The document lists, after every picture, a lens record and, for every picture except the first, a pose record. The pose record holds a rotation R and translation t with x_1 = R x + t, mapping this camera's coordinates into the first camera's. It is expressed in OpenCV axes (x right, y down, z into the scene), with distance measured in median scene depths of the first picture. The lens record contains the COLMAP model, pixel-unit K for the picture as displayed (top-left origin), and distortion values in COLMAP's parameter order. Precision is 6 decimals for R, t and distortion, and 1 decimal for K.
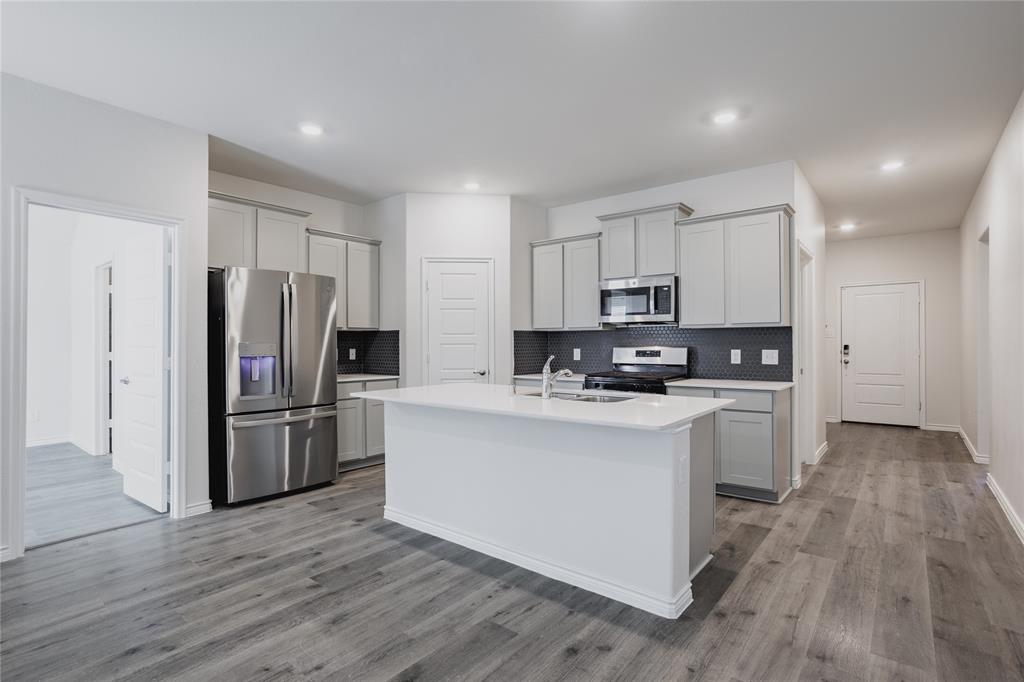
lens RADIAL K [[500.2, 0, 511.0], [0, 500.2, 346.7], [0, 0, 1]] dist [-0.058588, 0.034047]
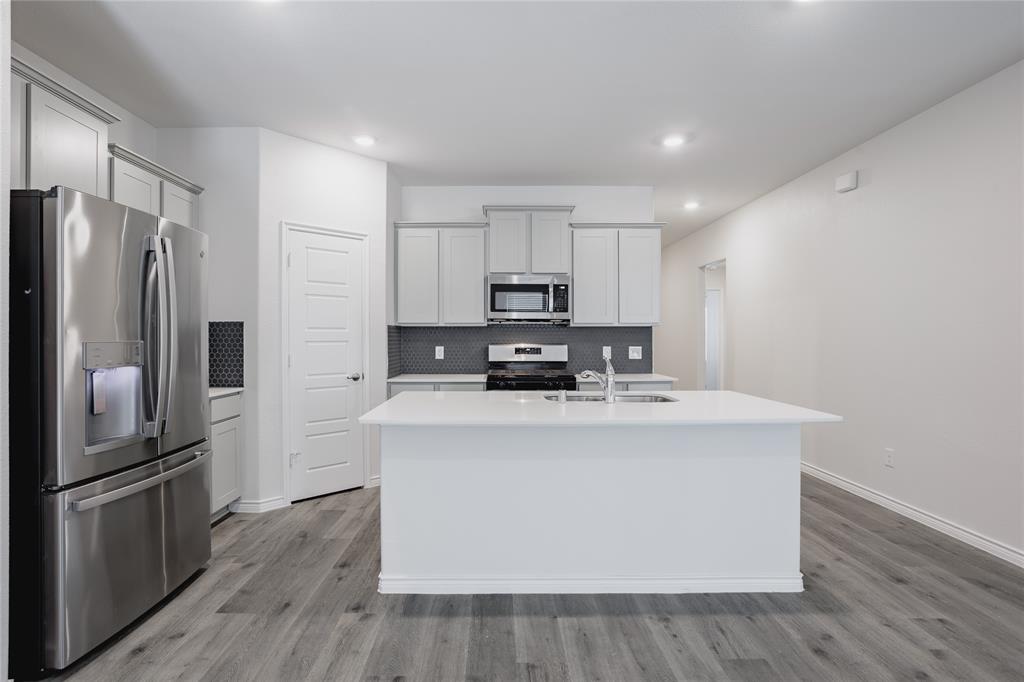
lens RADIAL K [[499.5, 0, 512.0], [0, 499.5, 341.0], [0, 0, 1]] dist [-0.056240, 0.028767]
pose [[0.775453, -0.001019, 0.631404, -0.429004], [0.002185, 0.999997, -0.001070, -0.005691], [-0.631401, 0.002210, 0.775453, 0.273235]]
